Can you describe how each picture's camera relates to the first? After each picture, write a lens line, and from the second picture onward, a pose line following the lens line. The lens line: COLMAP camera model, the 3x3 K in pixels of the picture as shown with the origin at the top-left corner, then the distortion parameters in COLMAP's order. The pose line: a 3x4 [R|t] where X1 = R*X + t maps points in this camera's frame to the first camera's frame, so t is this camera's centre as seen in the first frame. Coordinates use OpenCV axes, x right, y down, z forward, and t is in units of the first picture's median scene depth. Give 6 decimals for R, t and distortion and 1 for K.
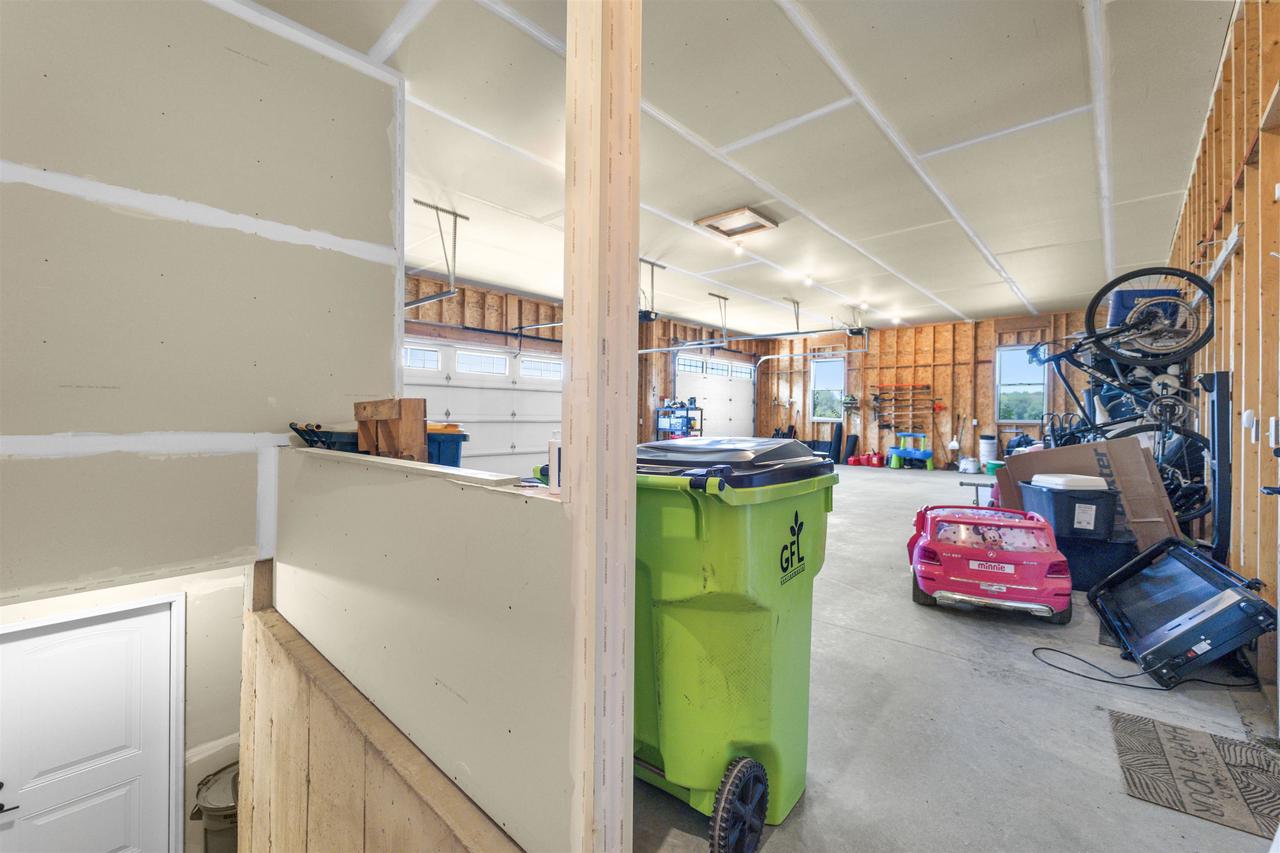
lens RADIAL K [[518.4, 0, 636.5], [0, 518.4, 416.5], [0, 0, 1]] dist [-0.003146, -0.000179]
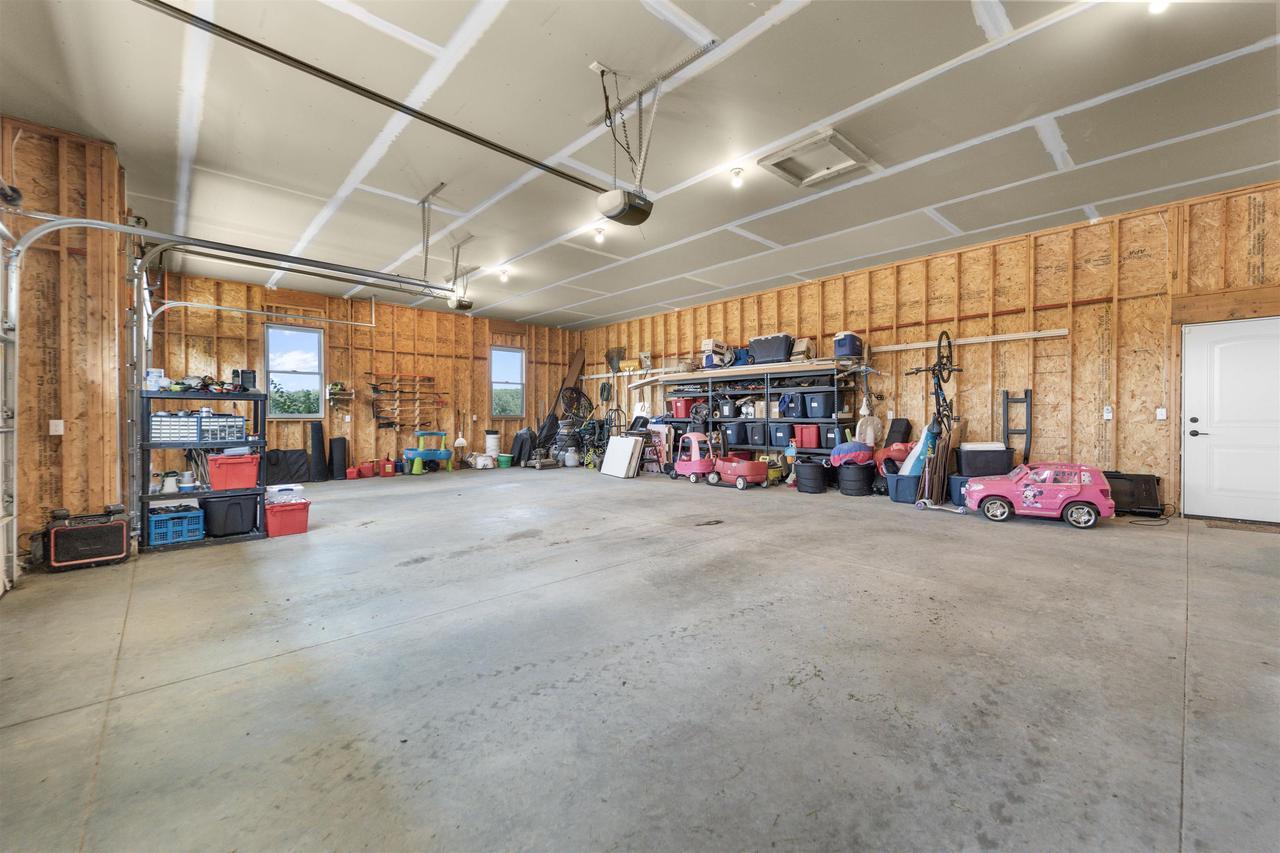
lens RADIAL K [[518.4, 0, 635.2], [0, 518.4, 422.9], [0, 0, 1]] dist [-0.003146, -0.000179]
pose [[0.080712, -0.022200, 0.996490, -0.306528], [0.002742, 0.999753, 0.022050, -0.000234], [-0.996734, 0.000953, 0.080753, 0.594428]]
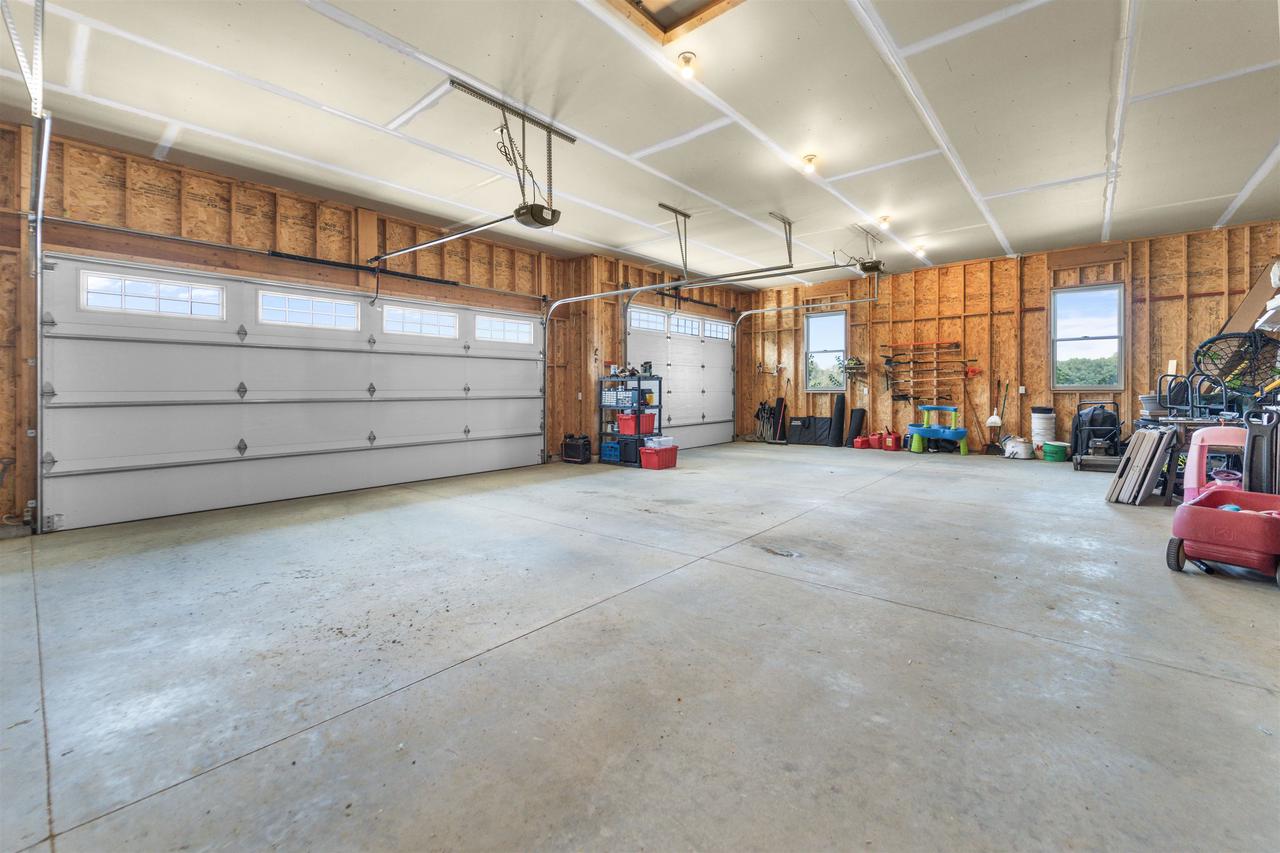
lens RADIAL K [[518.4, 0, 645.8], [0, 518.4, 392.2], [0, 0, 1]] dist [-0.003146, -0.000179]
pose [[0.998901, -0.016121, 0.044000, 0.070696], [0.015914, 0.999861, 0.005056, 0.001711], [-0.044075, -0.004350, 0.999019, 0.263084]]
